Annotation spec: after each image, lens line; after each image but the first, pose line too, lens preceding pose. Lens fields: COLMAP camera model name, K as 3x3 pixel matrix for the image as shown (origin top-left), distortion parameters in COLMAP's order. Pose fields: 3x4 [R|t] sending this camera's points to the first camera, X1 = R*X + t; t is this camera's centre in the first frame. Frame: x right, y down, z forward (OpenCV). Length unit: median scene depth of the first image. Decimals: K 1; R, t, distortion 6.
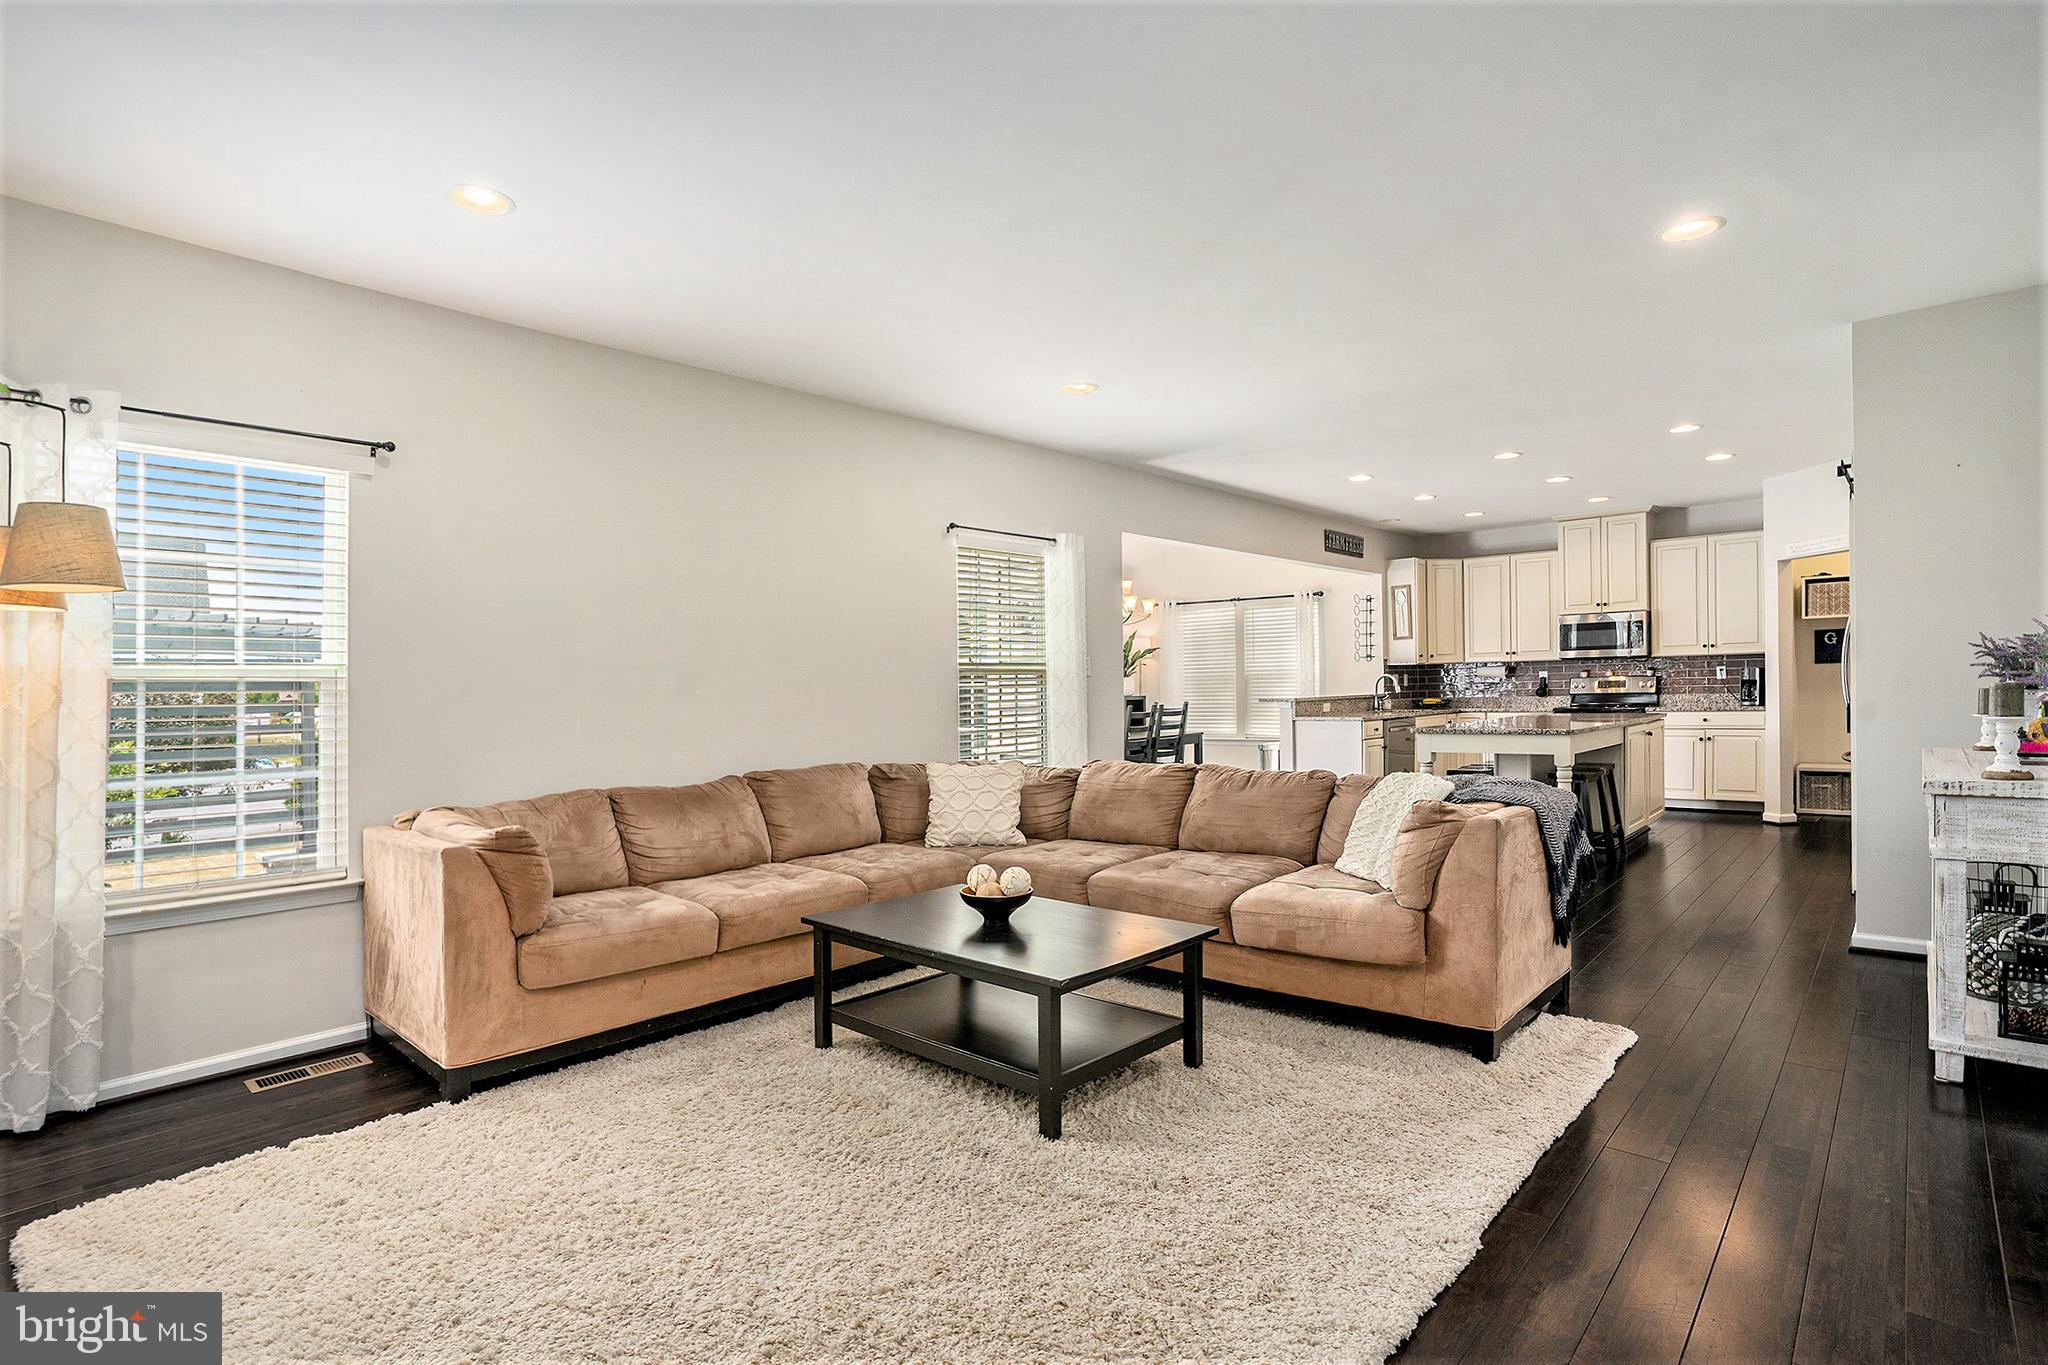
lens RADIAL K [[980.8, 0, 1082.2], [0, 980.8, 723.7], [0, 0, 1]] dist [0.056041, 0.000896]
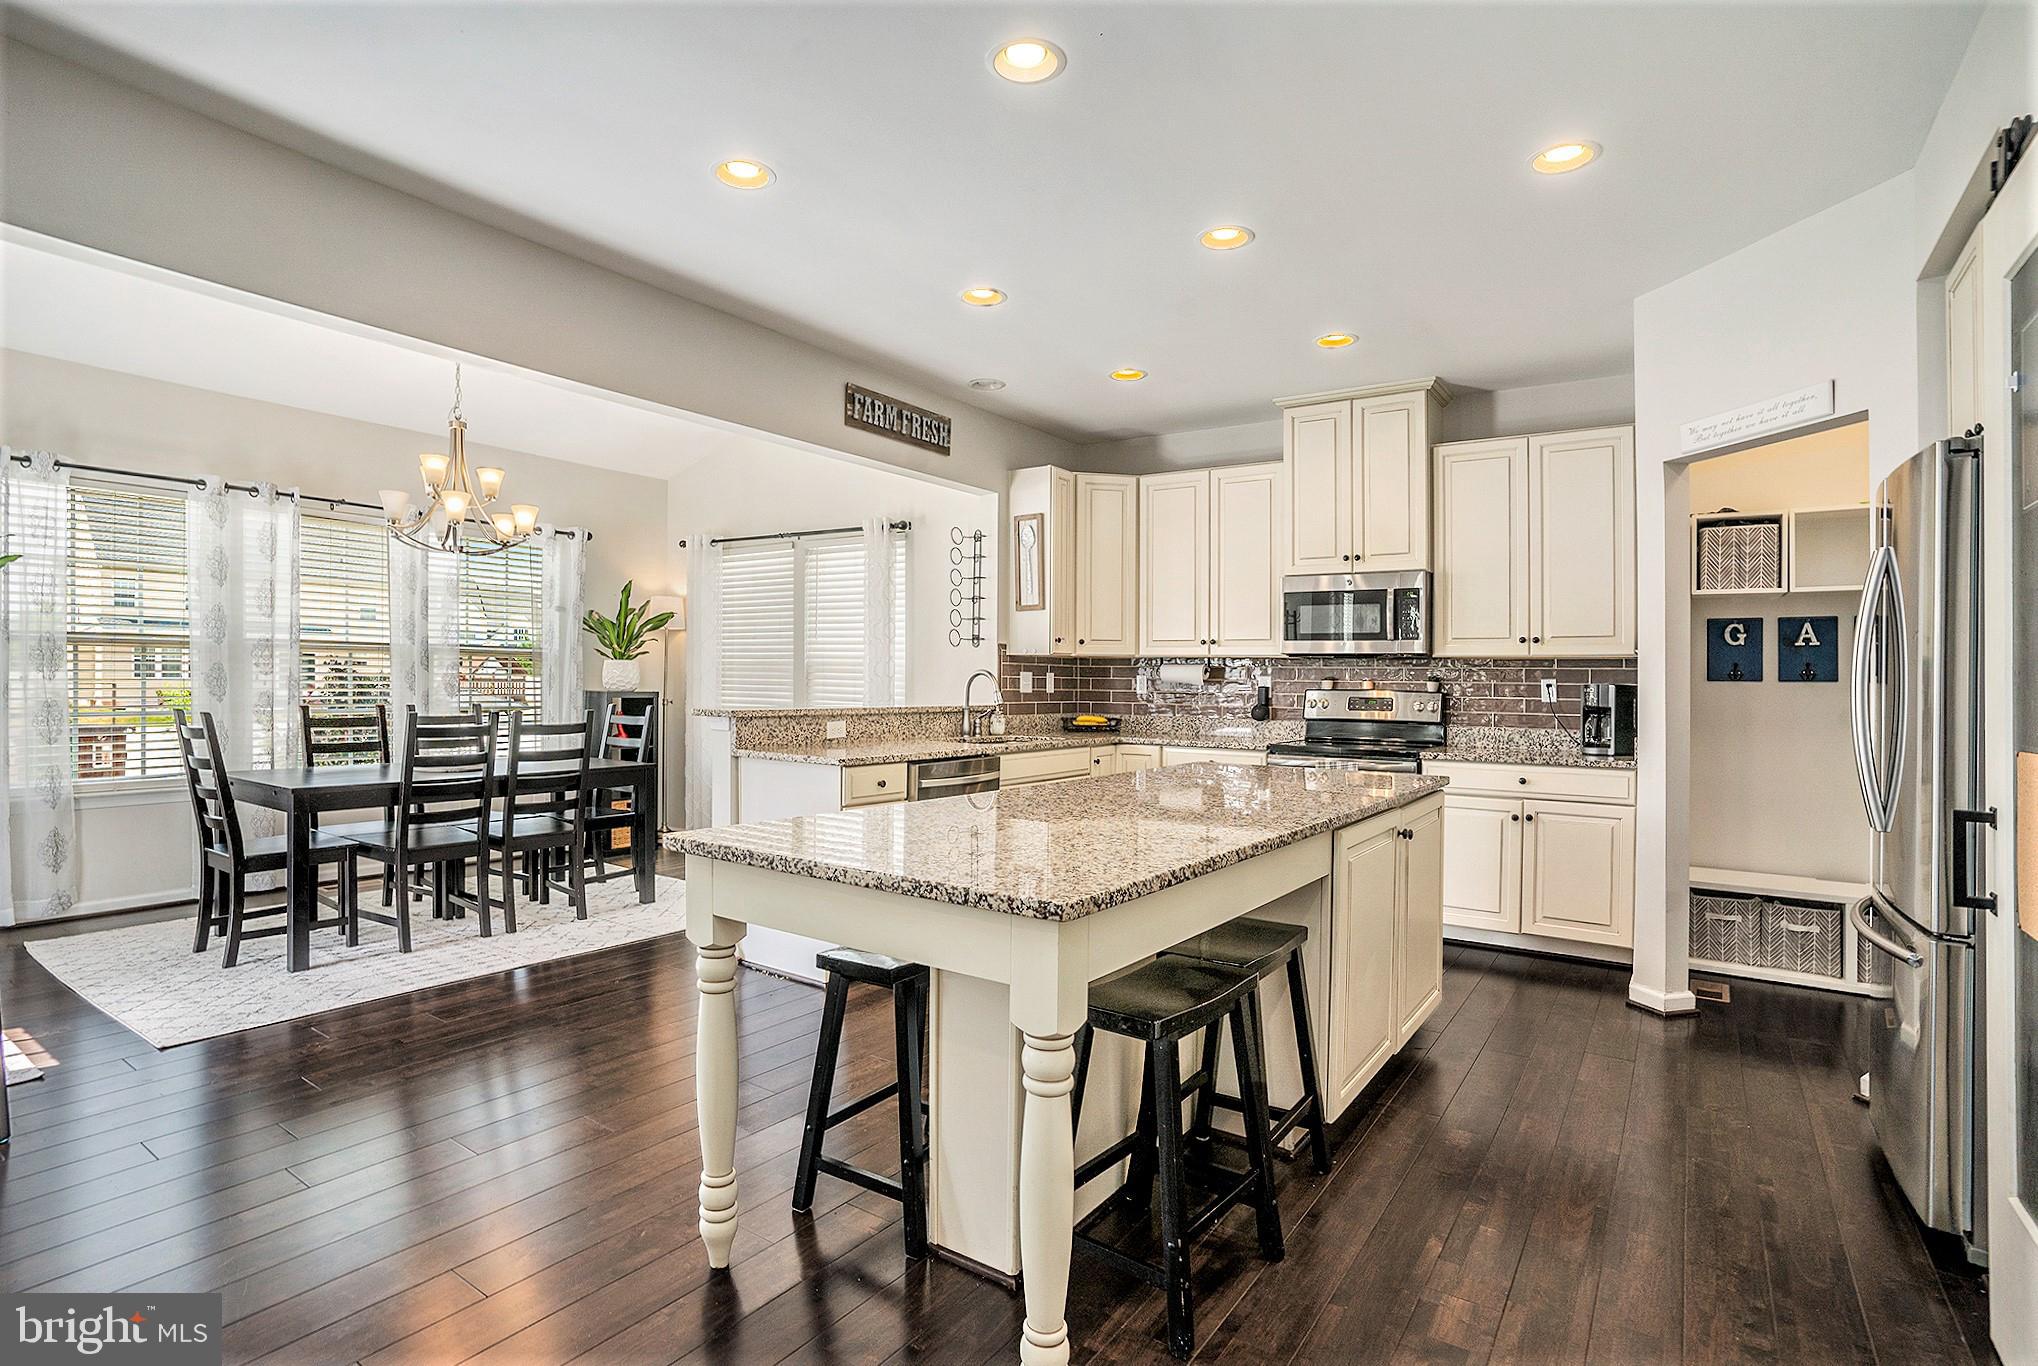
lens RADIAL K [[1010.7, 0, 1019.0], [0, 1010.7, 683.0], [0, 0, 1]] dist [-0.001841, -0.000077]
pose [[0.993944, 0.037875, 0.103154, 0.279342], [-0.034129, 0.998700, -0.037849, -0.023402], [-0.104454, 0.034100, 0.993945, 0.460394]]
